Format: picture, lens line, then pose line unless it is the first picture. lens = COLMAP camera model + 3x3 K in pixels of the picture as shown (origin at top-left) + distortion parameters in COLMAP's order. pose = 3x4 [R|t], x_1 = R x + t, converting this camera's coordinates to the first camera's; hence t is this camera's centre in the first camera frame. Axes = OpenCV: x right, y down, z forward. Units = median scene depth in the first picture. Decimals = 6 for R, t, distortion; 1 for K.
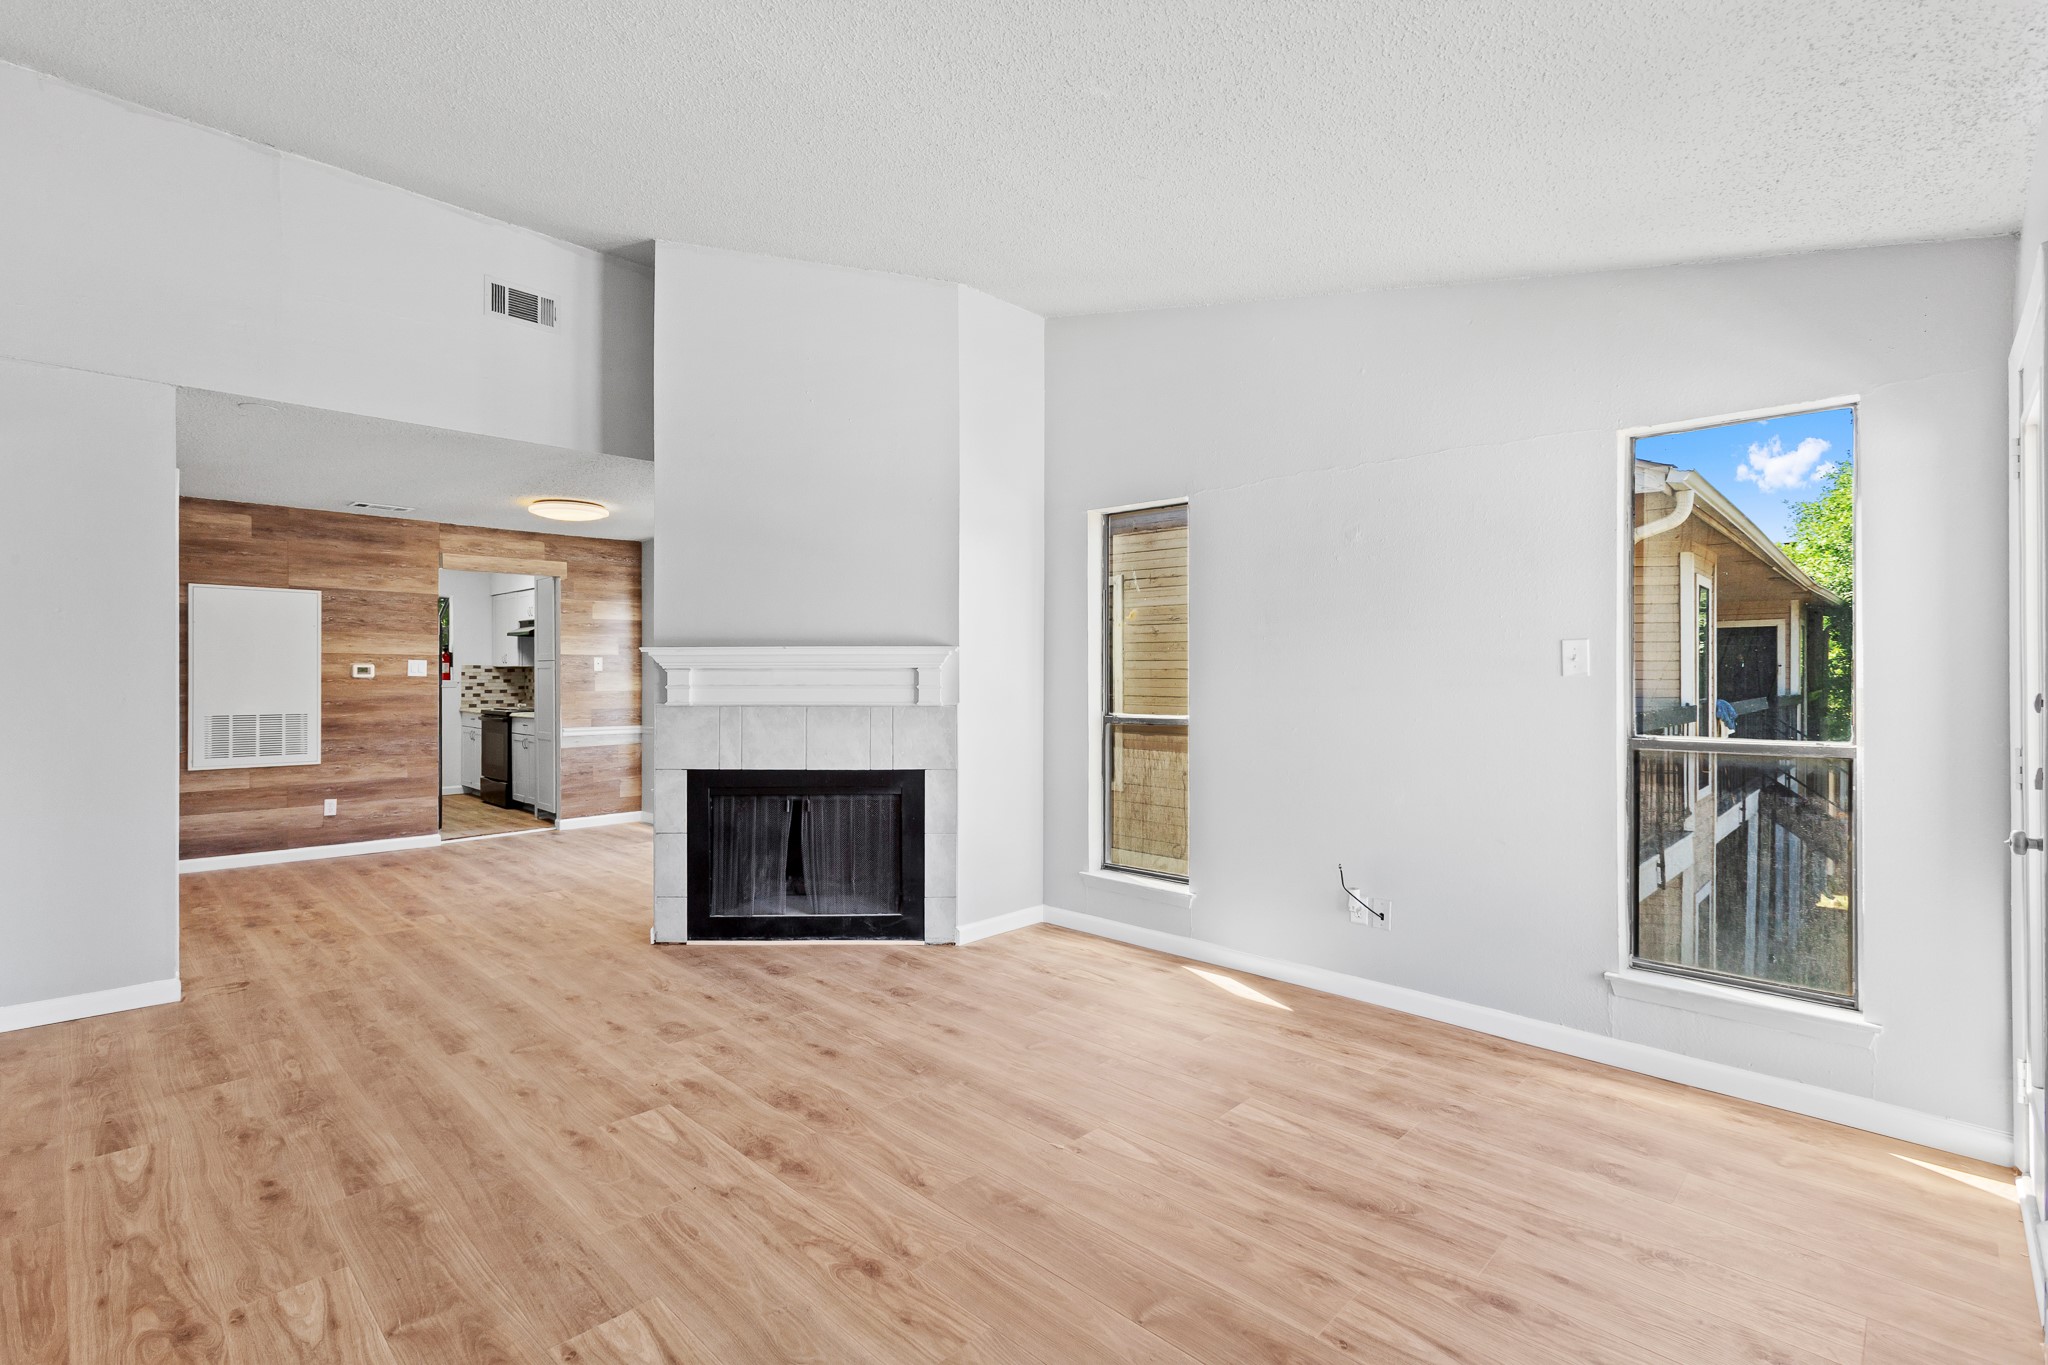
lens RADIAL K [[931.5, 0, 1024.0], [0, 931.5, 682.5], [0, 0, 1]] dist [-0.000430, 0.000445]
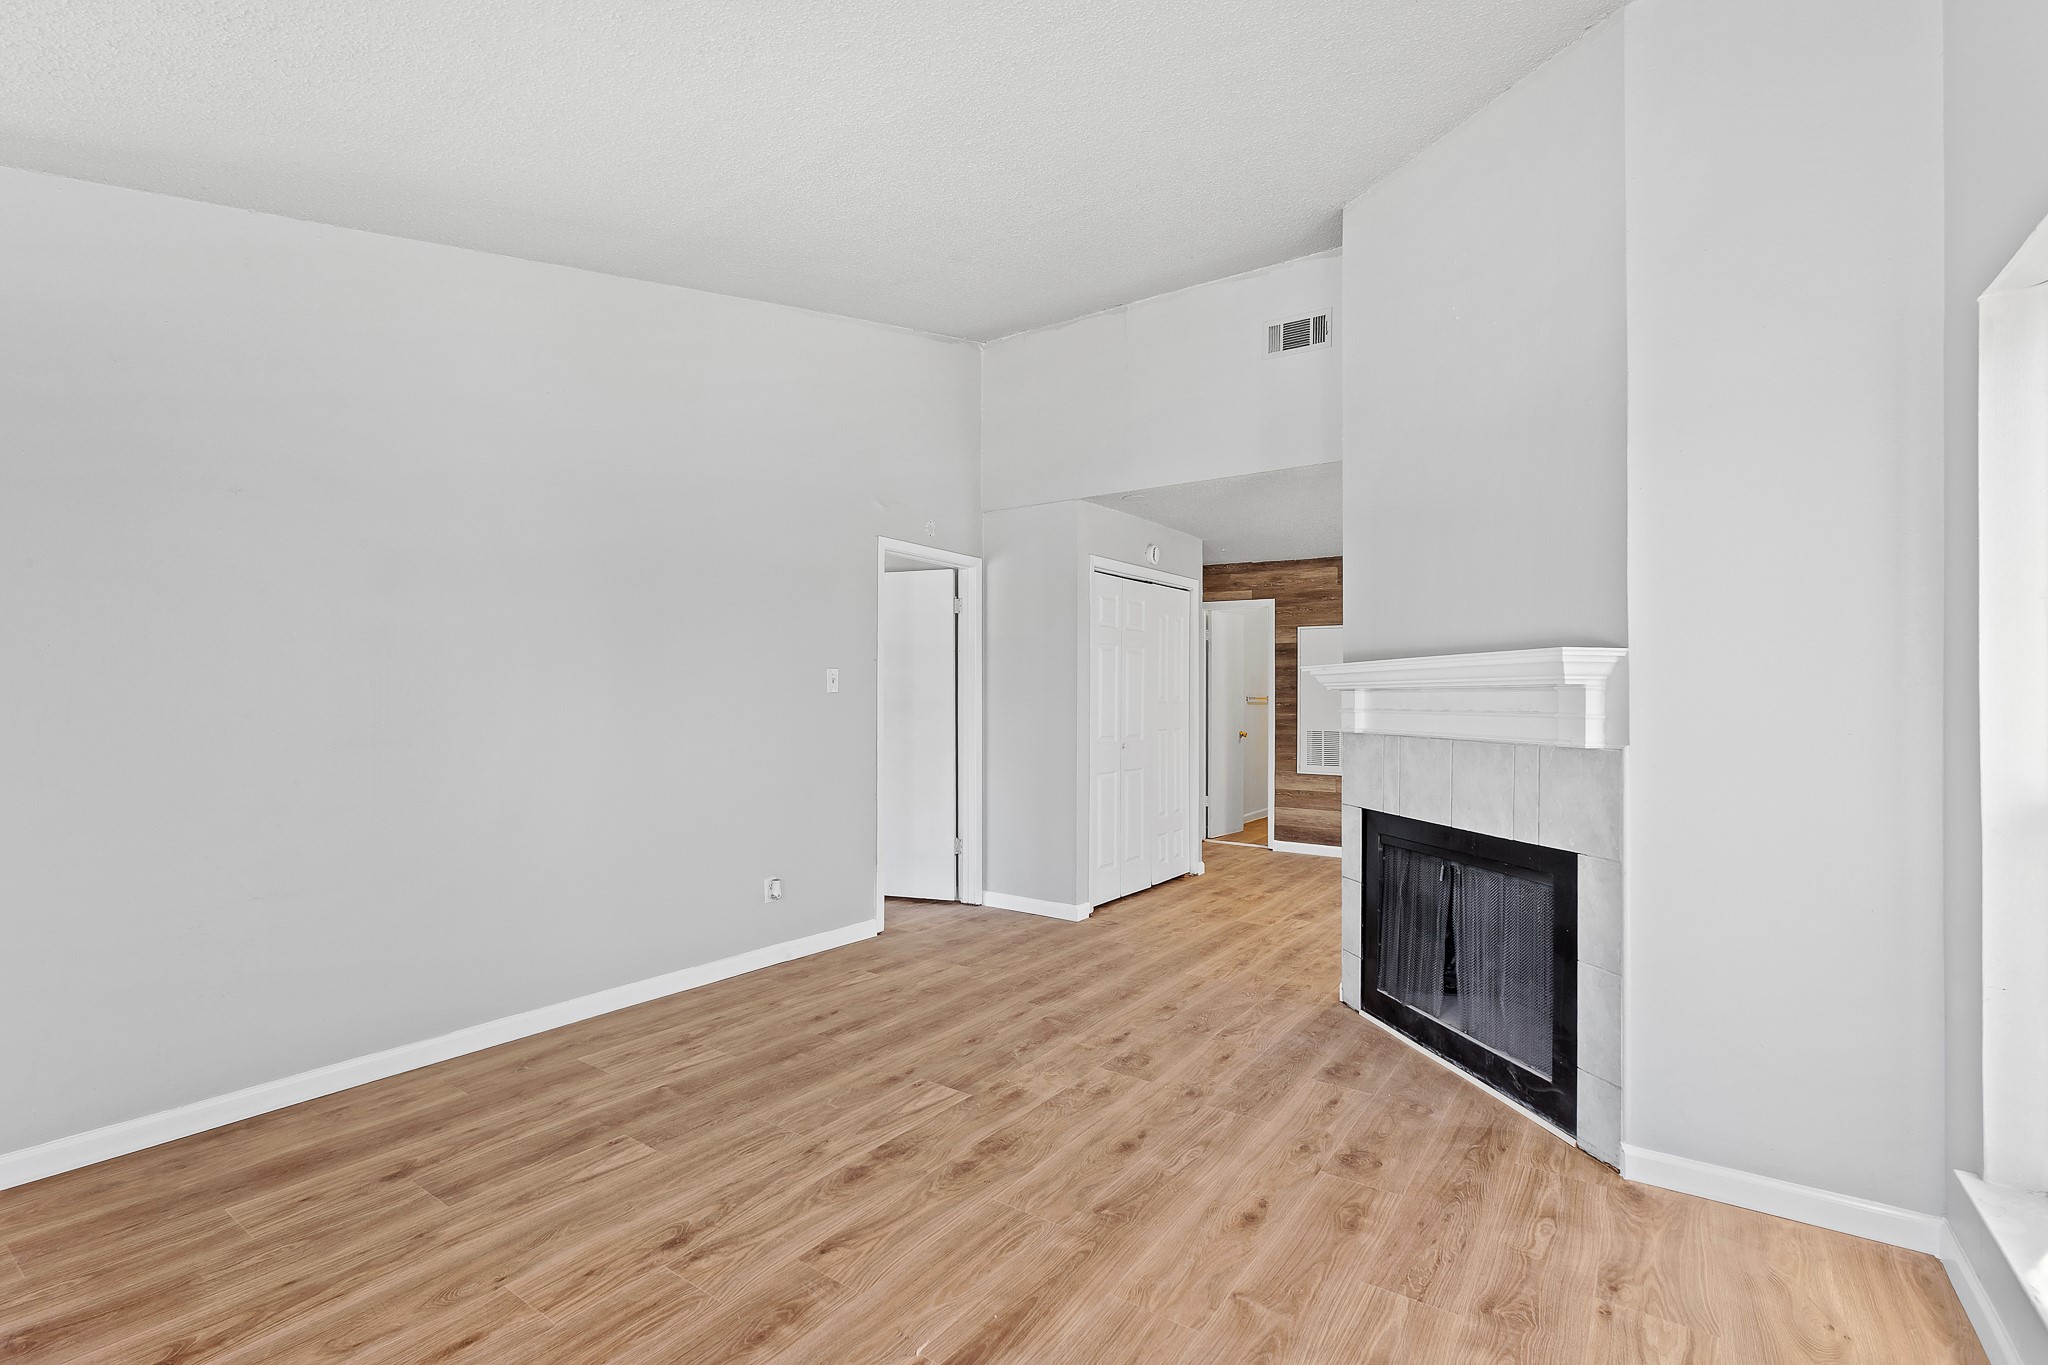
lens RADIAL K [[942.4, 0, 996.0], [0, 942.4, 693.3], [0, 0, 1]] dist [-0.000342, 0.000867]
pose [[0.140575, -0.007347, -0.990043, 0.602113], [-0.007686, 0.999934, -0.008511, -0.001764], [0.990040, 0.008806, 0.140510, 0.745135]]
